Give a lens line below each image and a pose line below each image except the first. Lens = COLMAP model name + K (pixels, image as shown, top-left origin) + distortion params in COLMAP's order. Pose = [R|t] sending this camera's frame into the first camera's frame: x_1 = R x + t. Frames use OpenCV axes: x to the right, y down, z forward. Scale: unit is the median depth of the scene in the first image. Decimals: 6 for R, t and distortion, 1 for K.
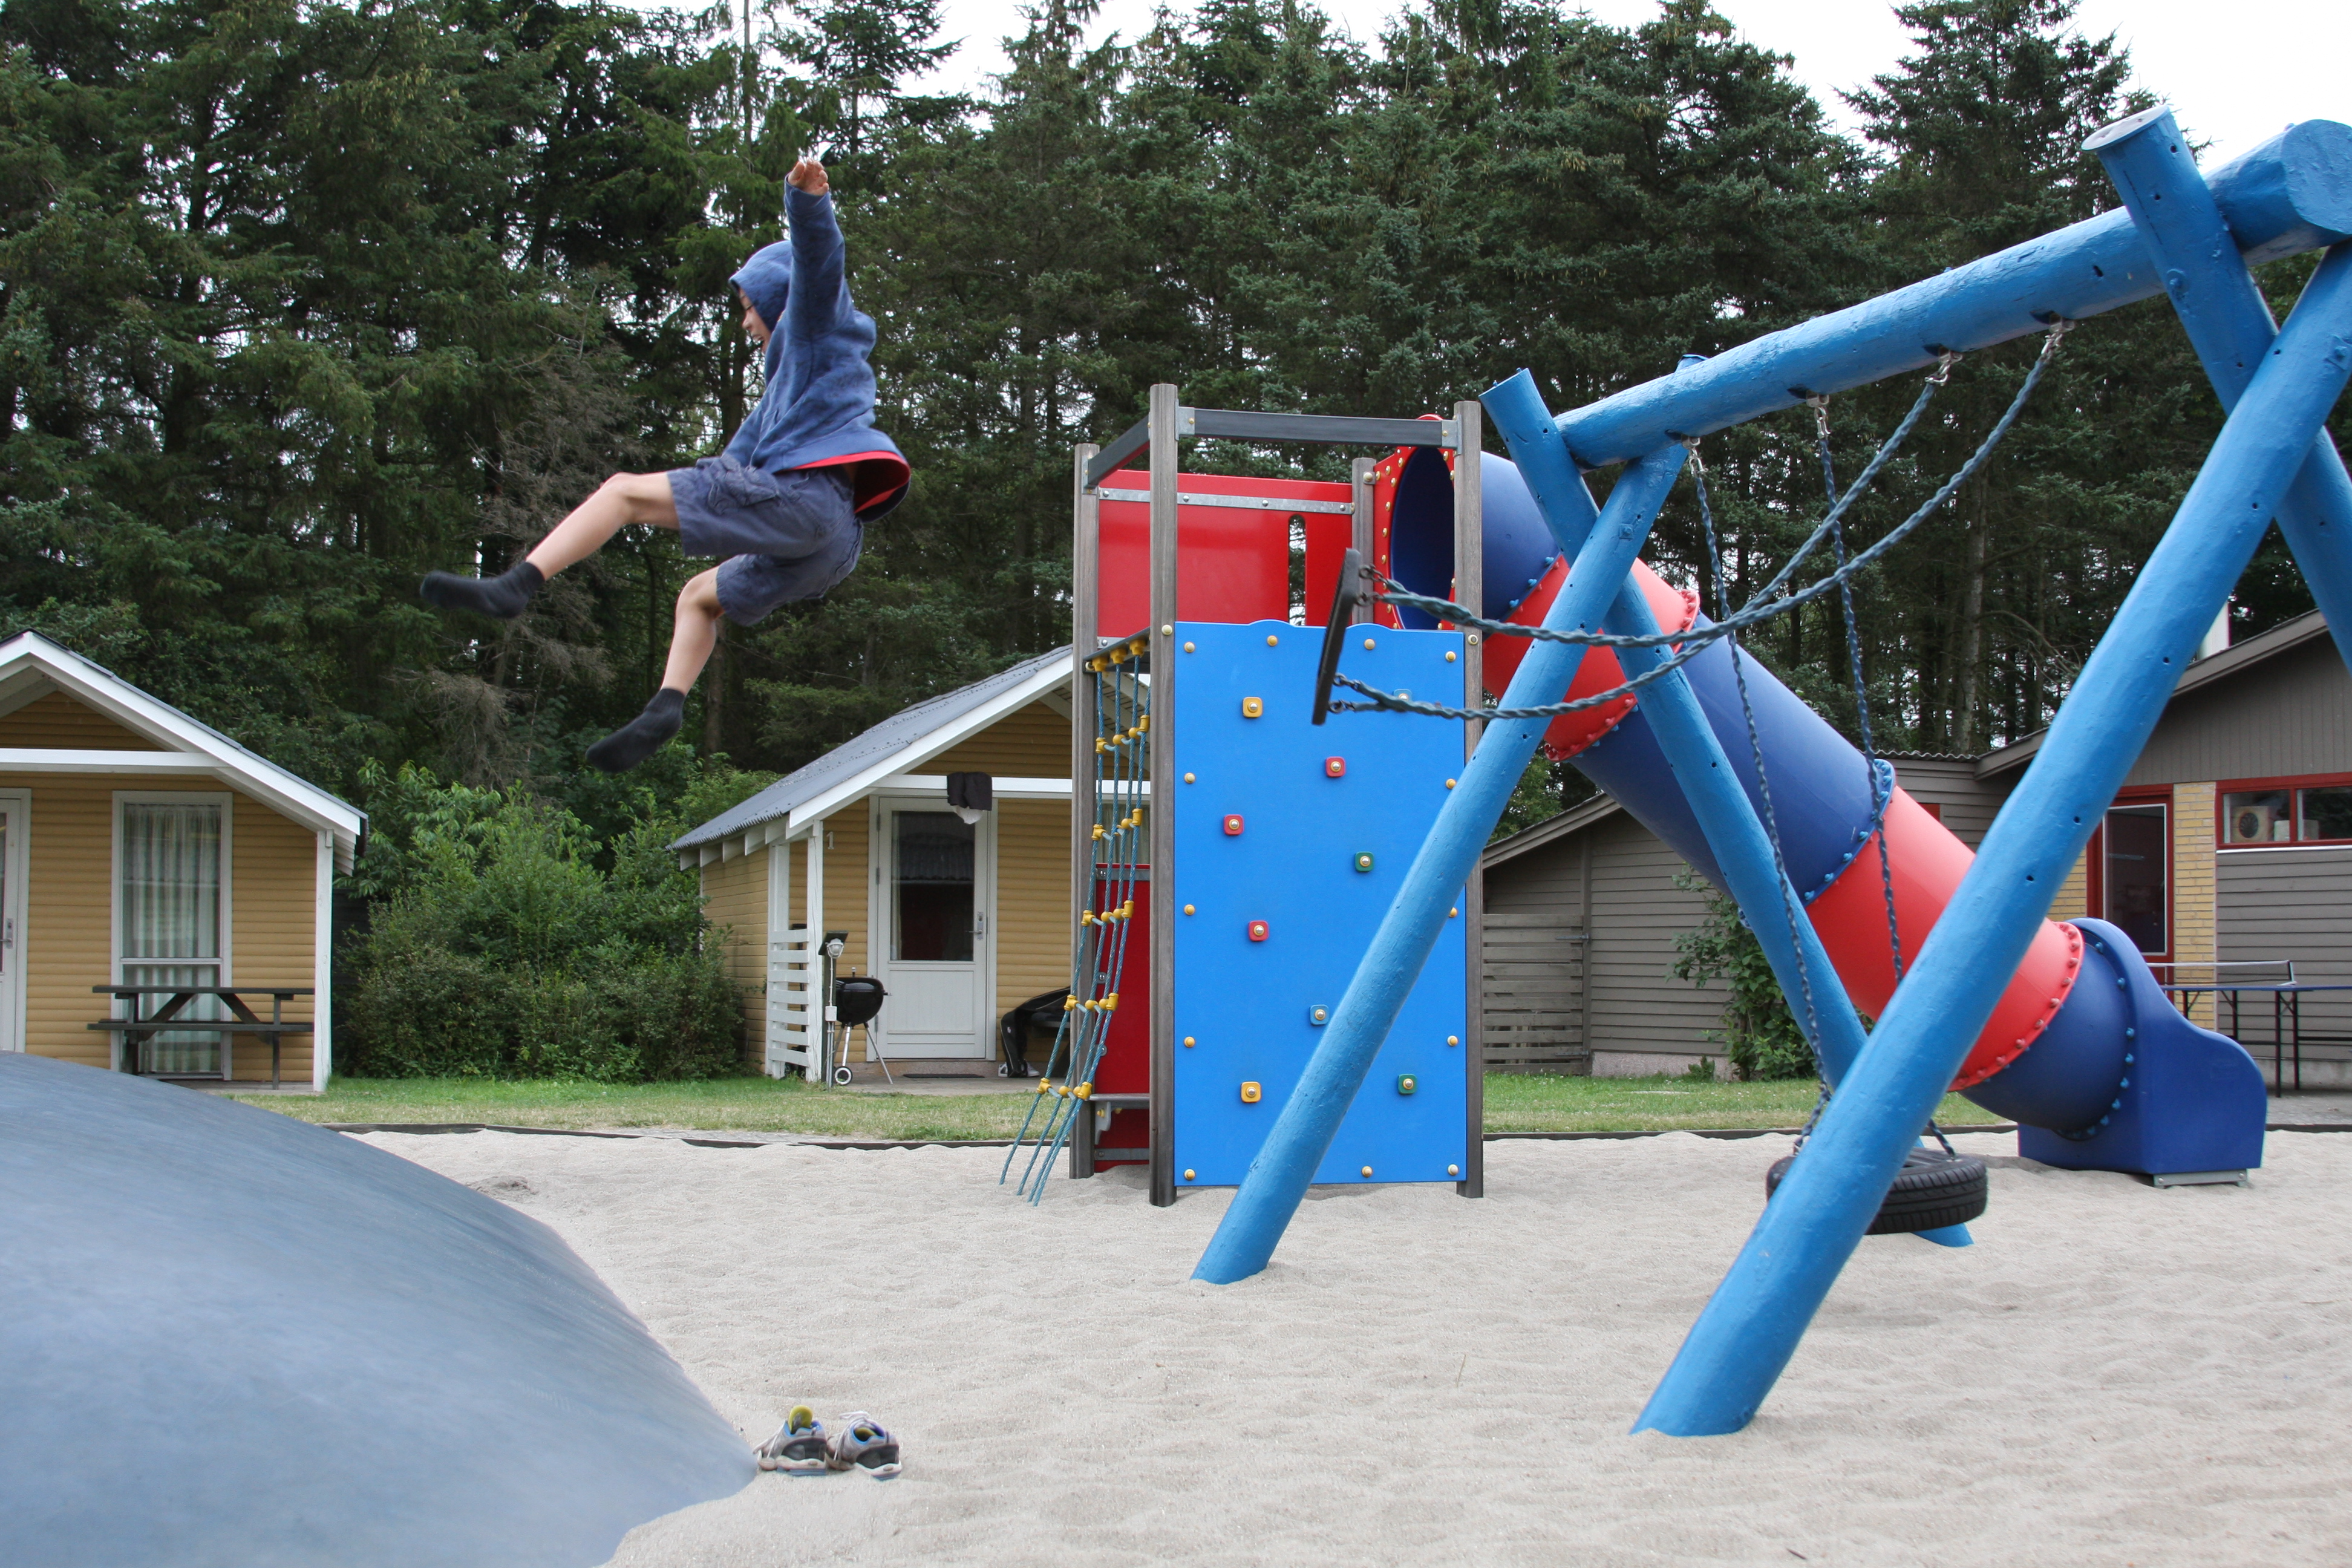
lens RADIAL K [[3048.1, 0, 1138.8], [0, 3048.1, 862.8], [0, 0, 1]] dist [-0.137322, 0.000000]
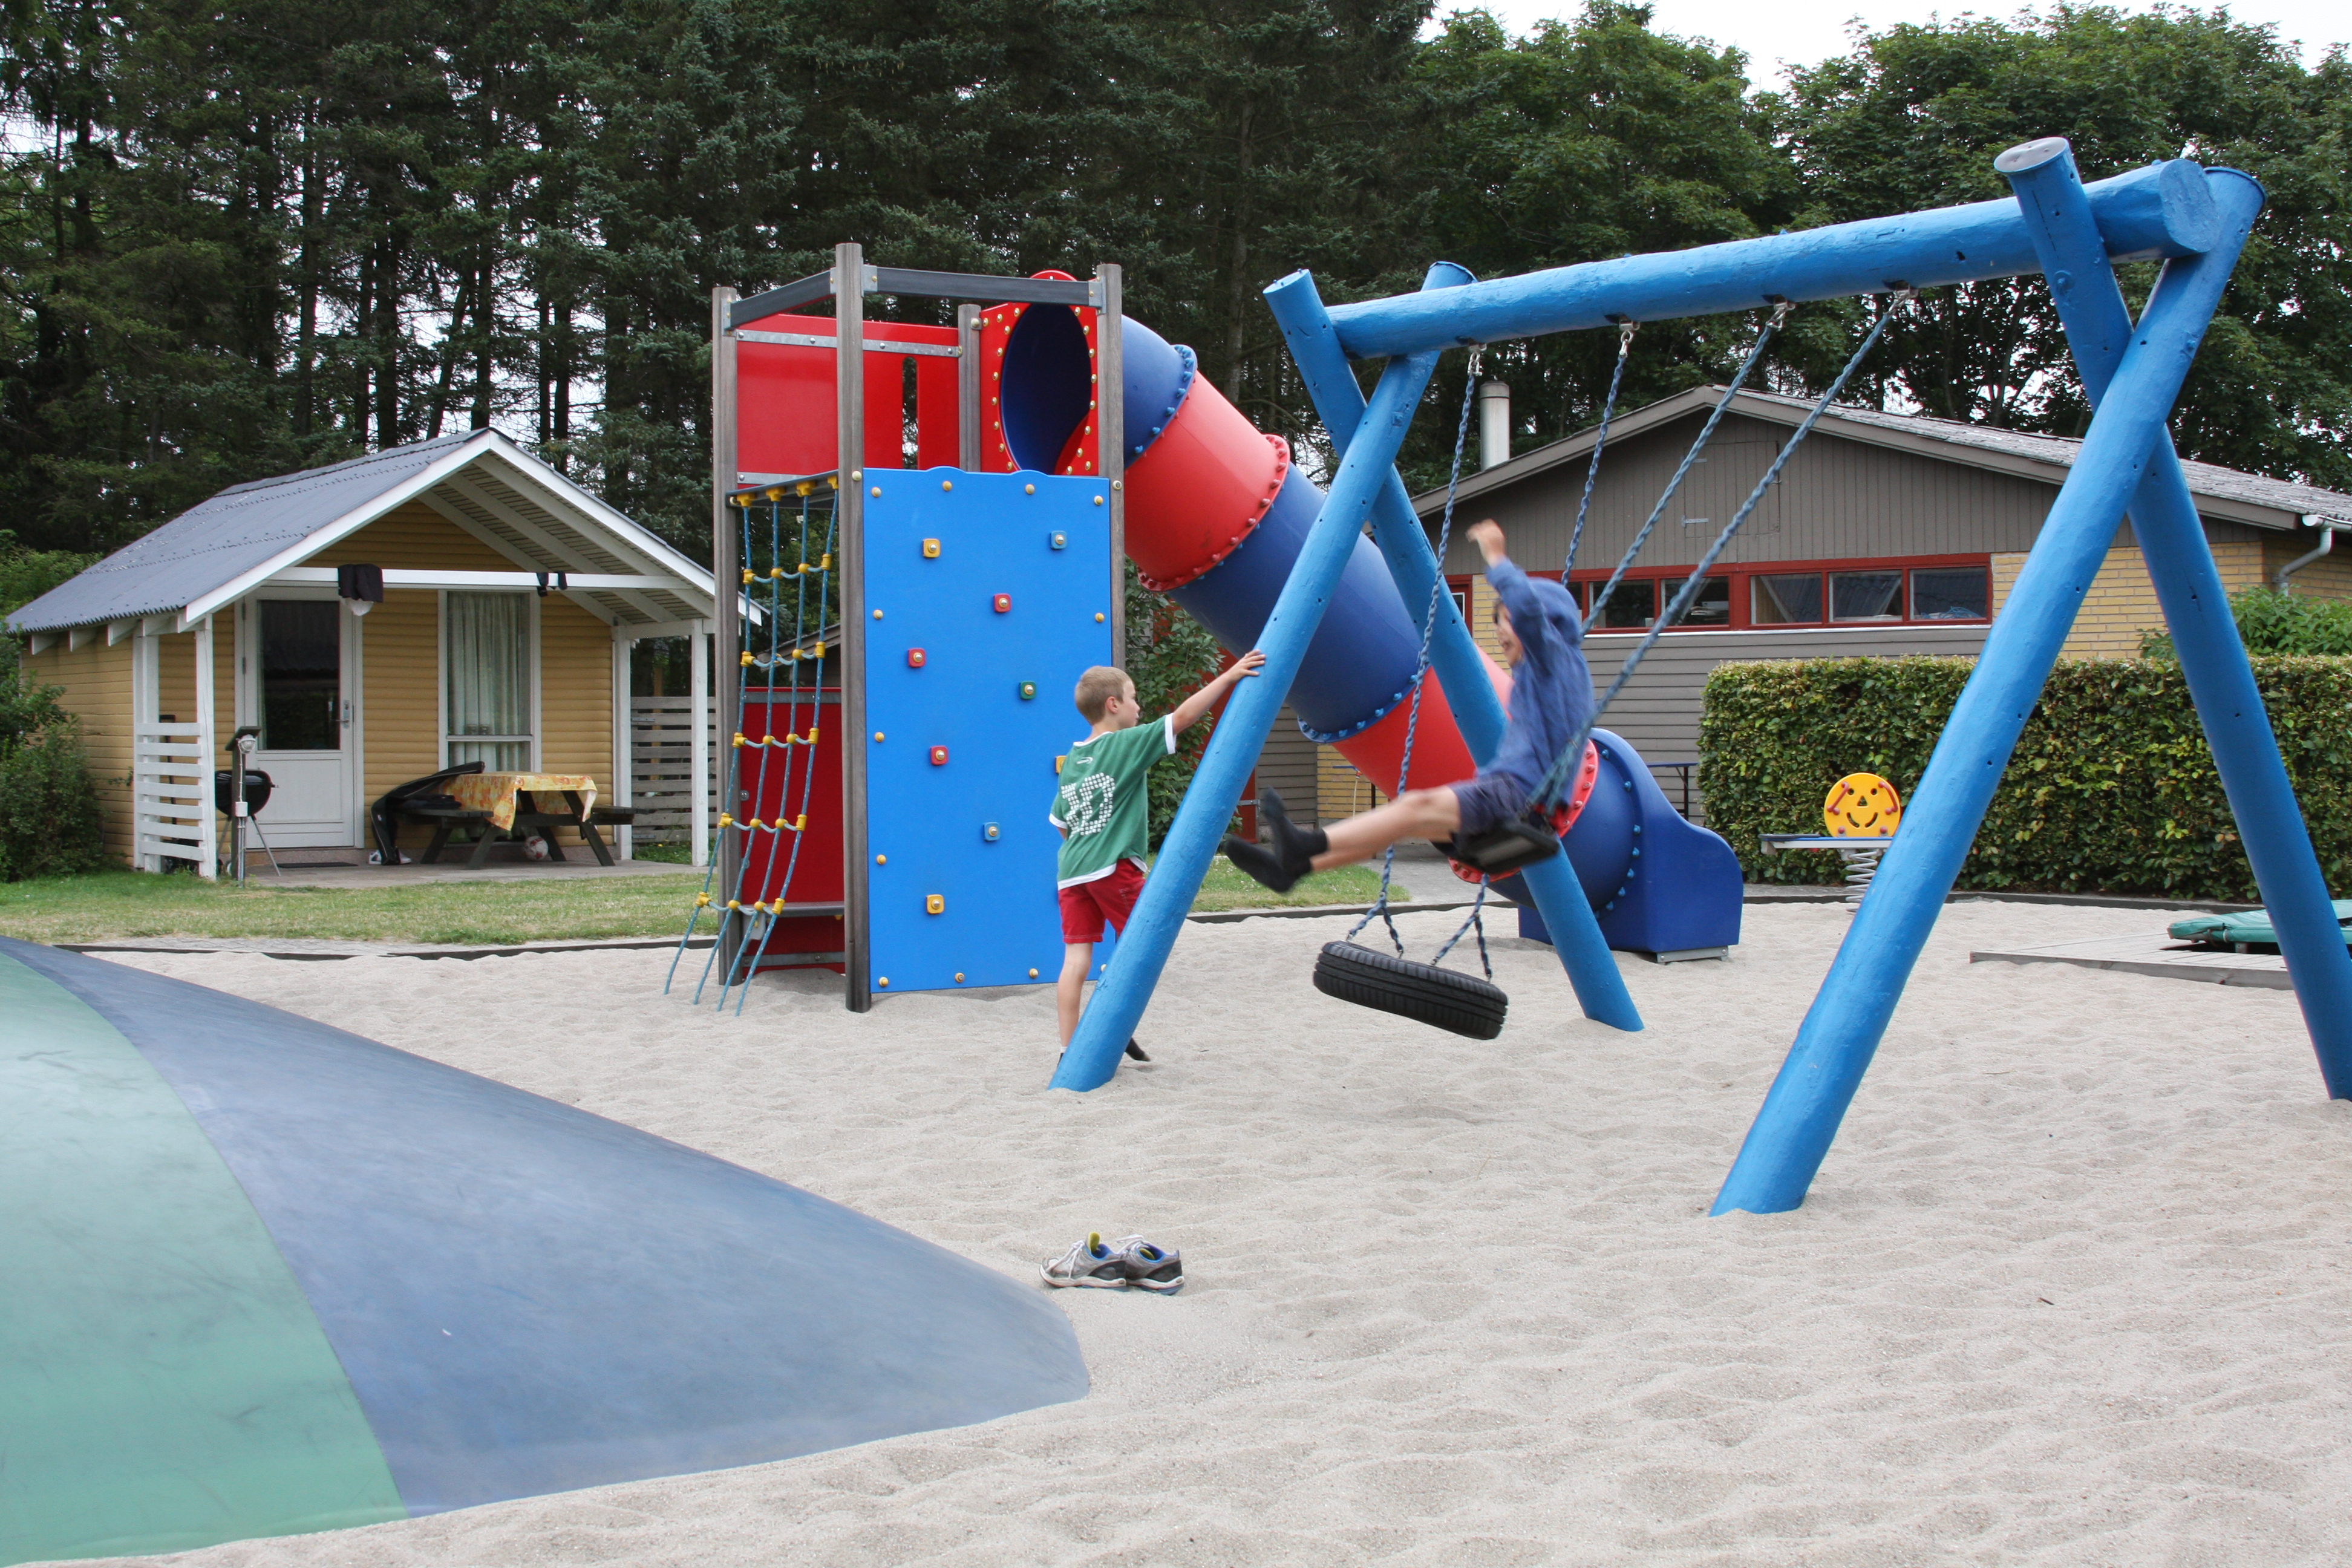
lens RADIAL K [[3048.1, 0, 1141.1], [0, 3048.1, 829.6], [0, 0, 1]] dist [-0.137322, 0.000000]
pose [[0.957673, -0.019785, 0.287177, -0.096384], [-0.000664, 0.997481, 0.070937, -0.013317], [-0.287857, -0.068125, 0.955247, -0.026849]]
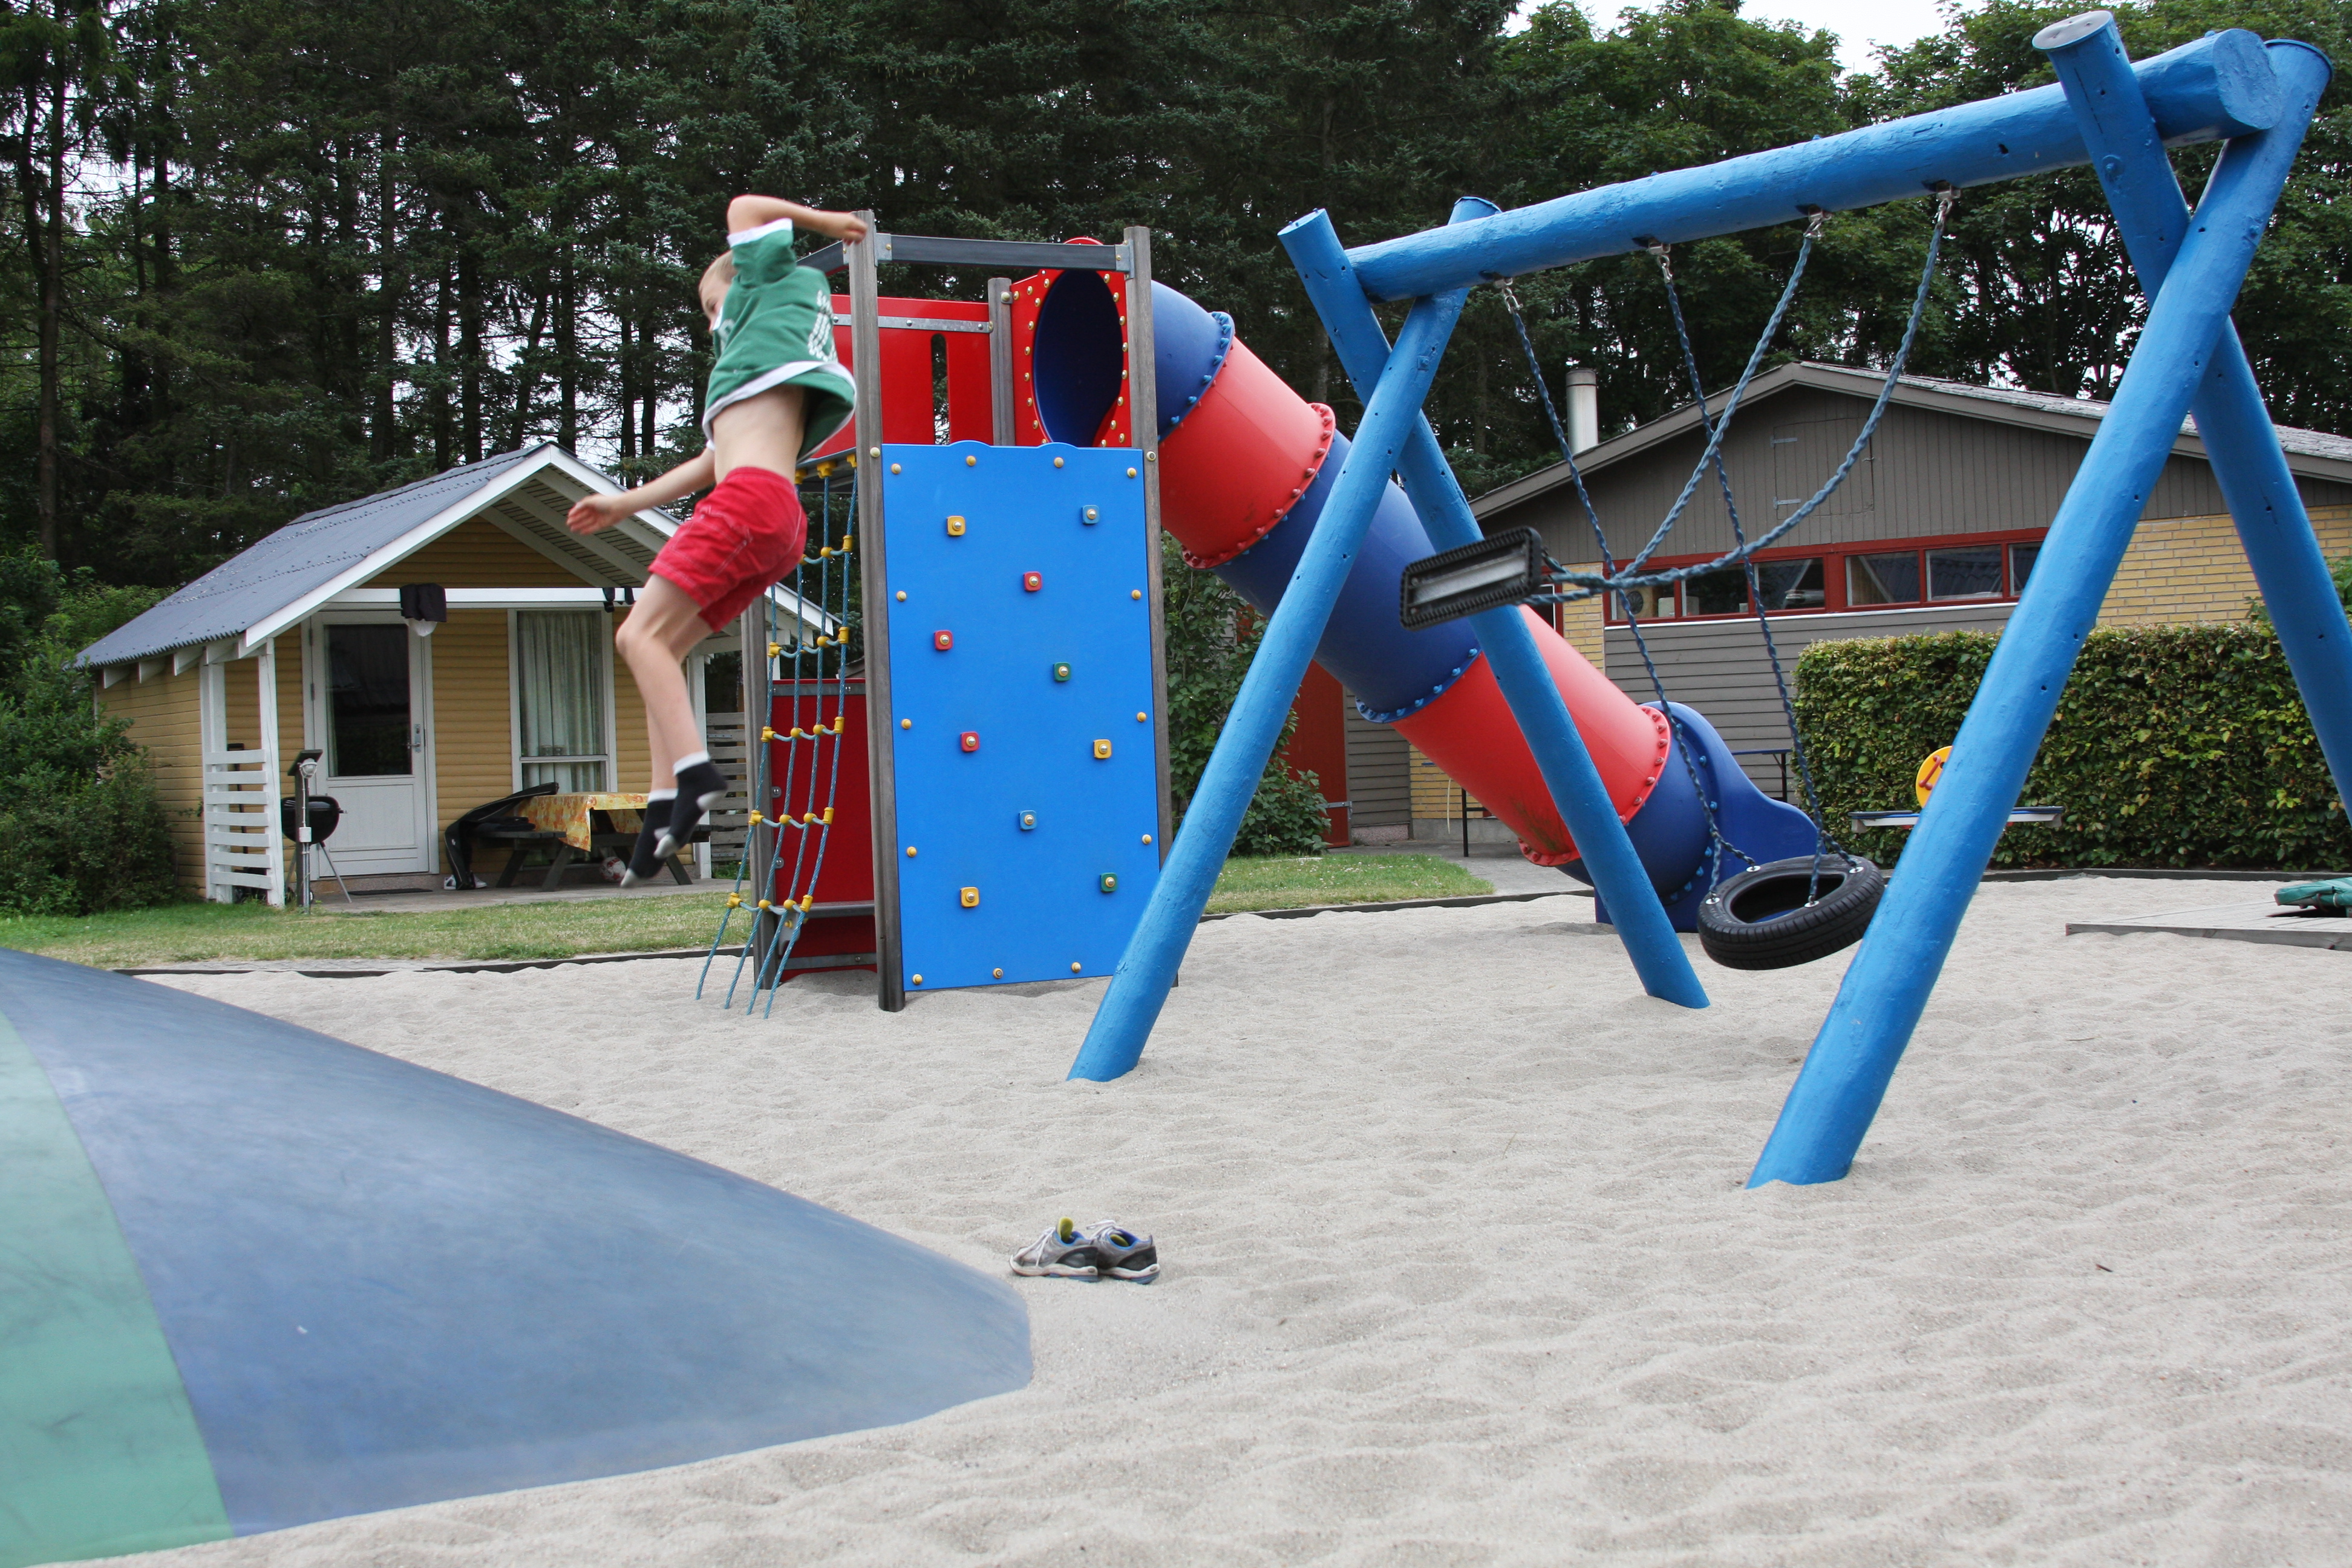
lens RADIAL K [[3048.1, 0, 1144.0], [0, 3048.1, 849.9], [0, 0, 1]] dist [-0.137322, 0.000000]
pose [[0.967347, -0.045047, 0.249421, -0.077602], [0.028429, 0.997153, 0.069834, -0.005524], [-0.251857, -0.060463, 0.965874, -0.009058]]
